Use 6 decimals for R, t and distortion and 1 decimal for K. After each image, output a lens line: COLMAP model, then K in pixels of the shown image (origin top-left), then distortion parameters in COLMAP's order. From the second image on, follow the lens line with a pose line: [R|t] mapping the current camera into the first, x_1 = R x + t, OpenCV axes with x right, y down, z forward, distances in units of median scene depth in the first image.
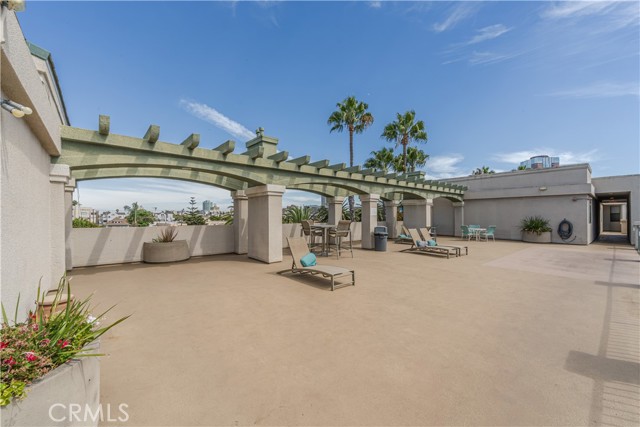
lens RADIAL K [[263.5, 0, 320.0], [0, 263.5, 213.5], [0, 0, 1]] dist [-0.000352, -0.000090]
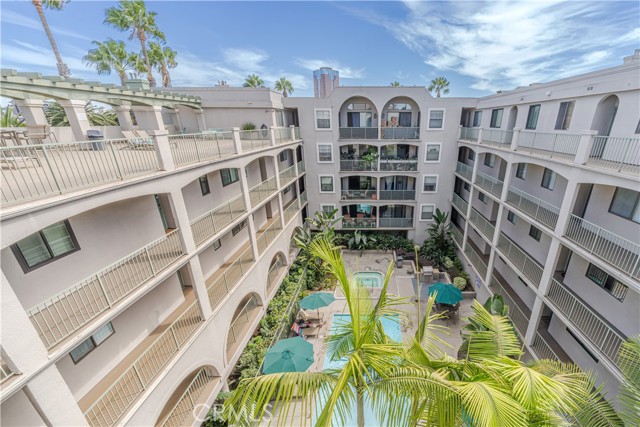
lens RADIAL K [[256.4, 0, 375.7], [0, 256.4, 216.6], [0, 0, 1]] dist [-0.001224, -0.000299]
pose [[0.654762, -0.255008, 0.711518, 0.087898], [-0.015115, 0.936760, 0.349645, -0.004752], [-0.755684, -0.239689, 0.609500, -0.489947]]
